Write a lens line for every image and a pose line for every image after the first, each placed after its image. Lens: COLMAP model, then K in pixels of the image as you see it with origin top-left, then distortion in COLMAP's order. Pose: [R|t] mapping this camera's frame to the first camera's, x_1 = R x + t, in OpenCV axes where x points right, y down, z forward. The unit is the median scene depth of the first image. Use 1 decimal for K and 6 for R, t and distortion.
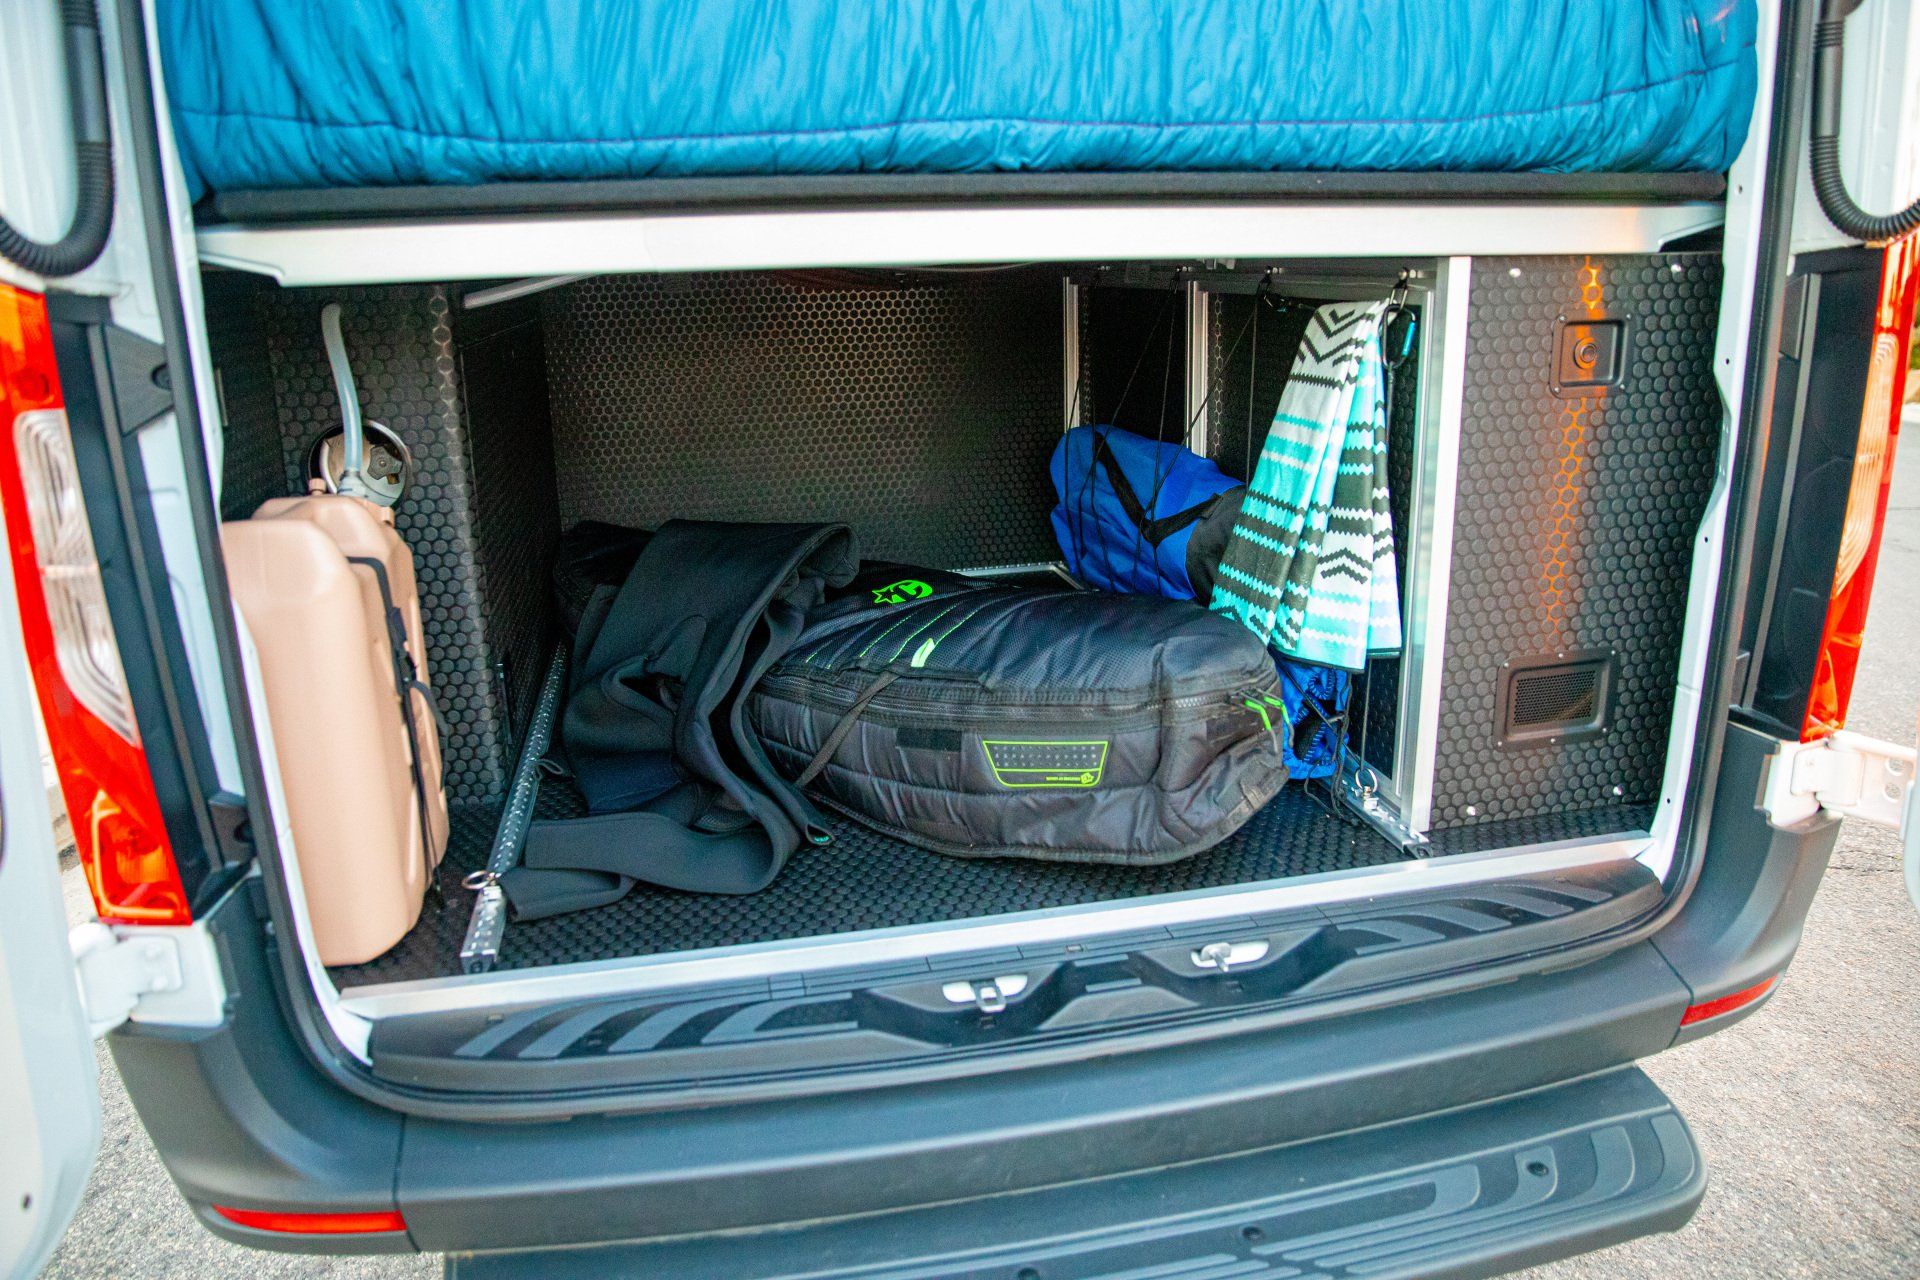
lens RADIAL K [[1289.3, 0, 960.0], [0, 1289.3, 640.0], [0, 0, 1]] dist [-0.096520, 0.041602]
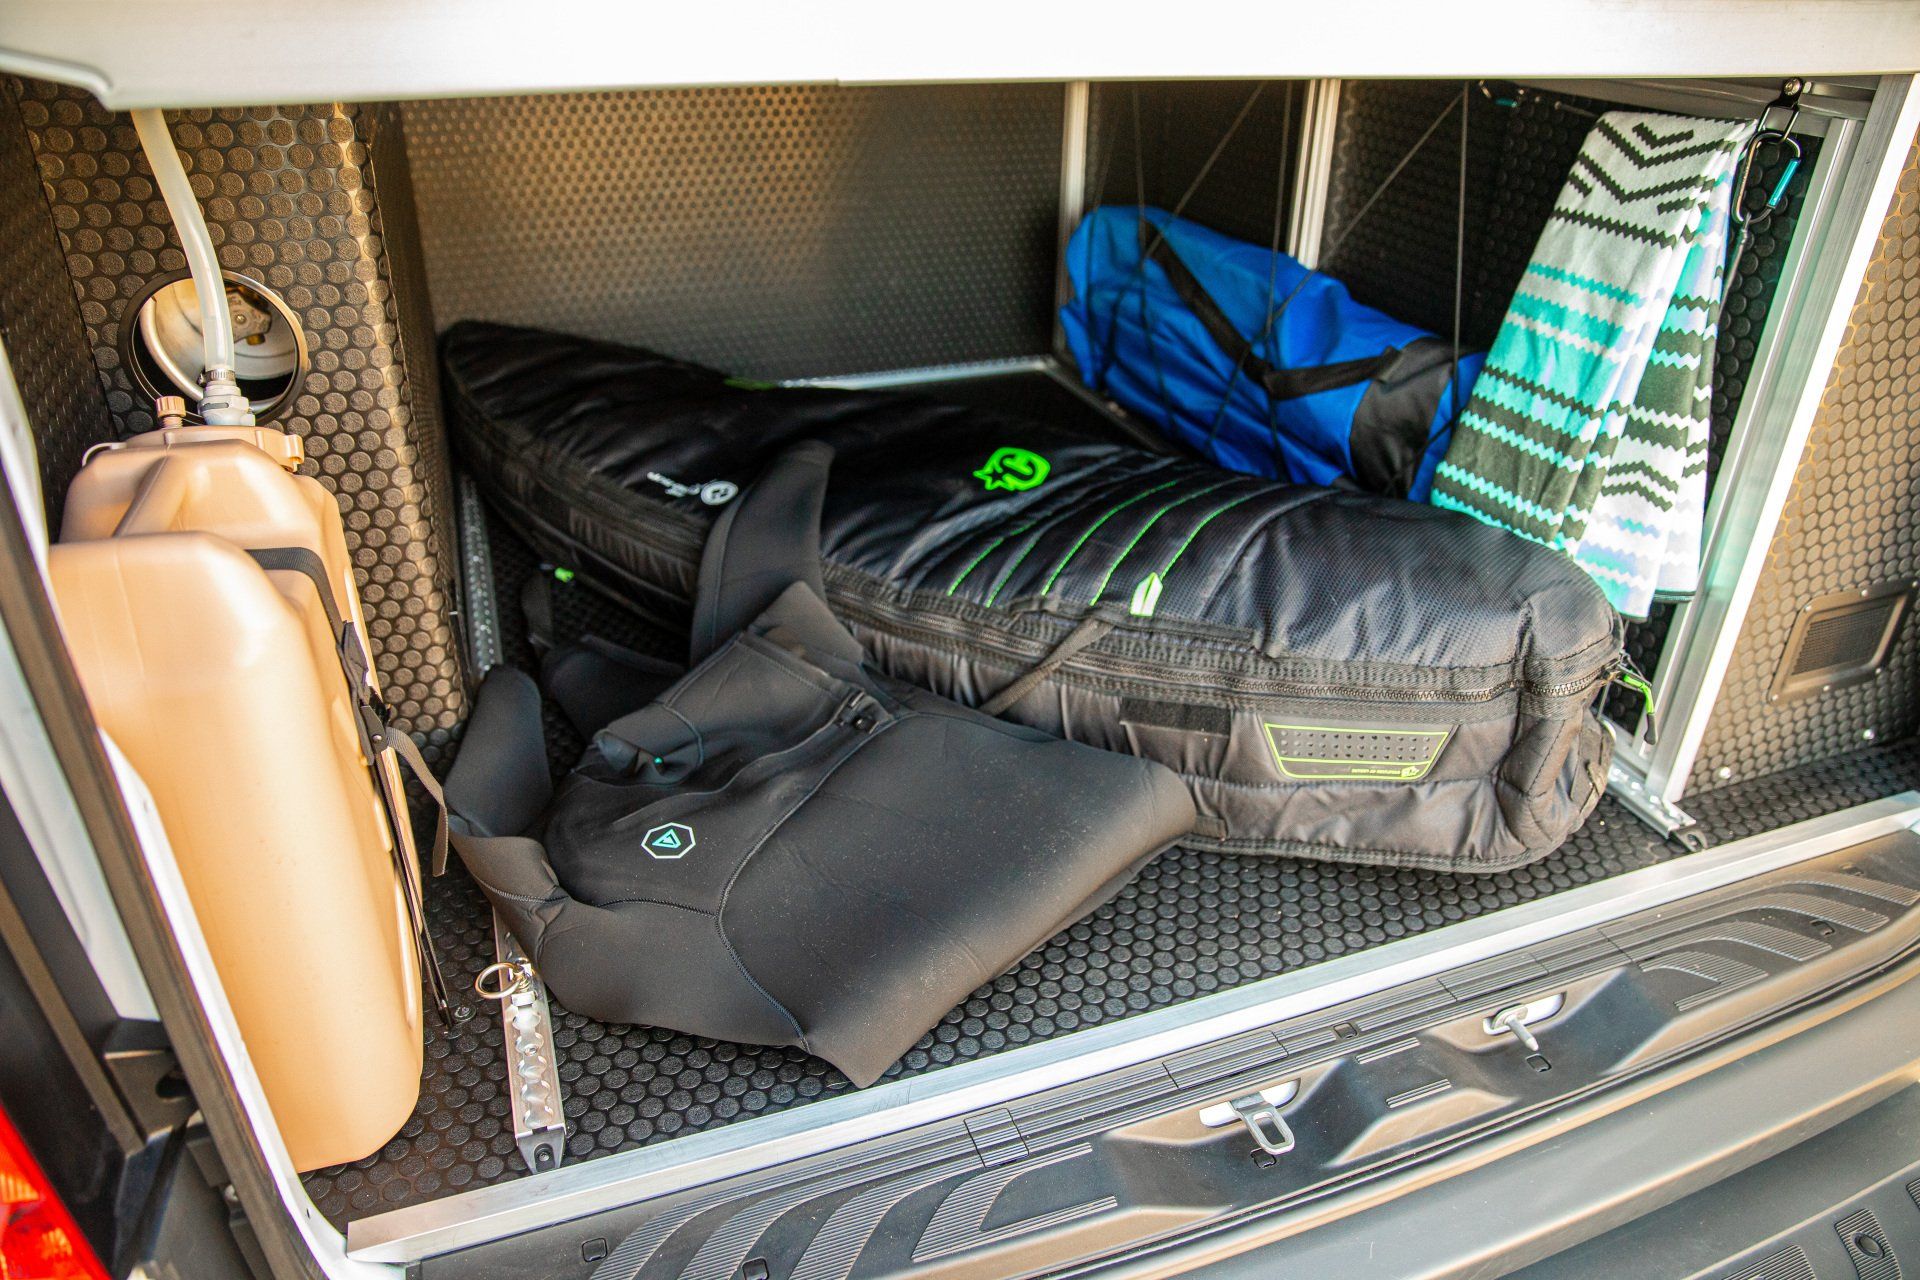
lens RADIAL K [[1291.3, 0, 960.0], [0, 1291.3, 640.0], [0, 0, 1]] dist [-0.105839, 0.071065]
pose [[0.988781, -0.034558, 0.145317, -0.212795], [0.000987, 0.974358, 0.225001, -0.138714], [-0.149366, -0.222333, 0.963461, 0.320172]]
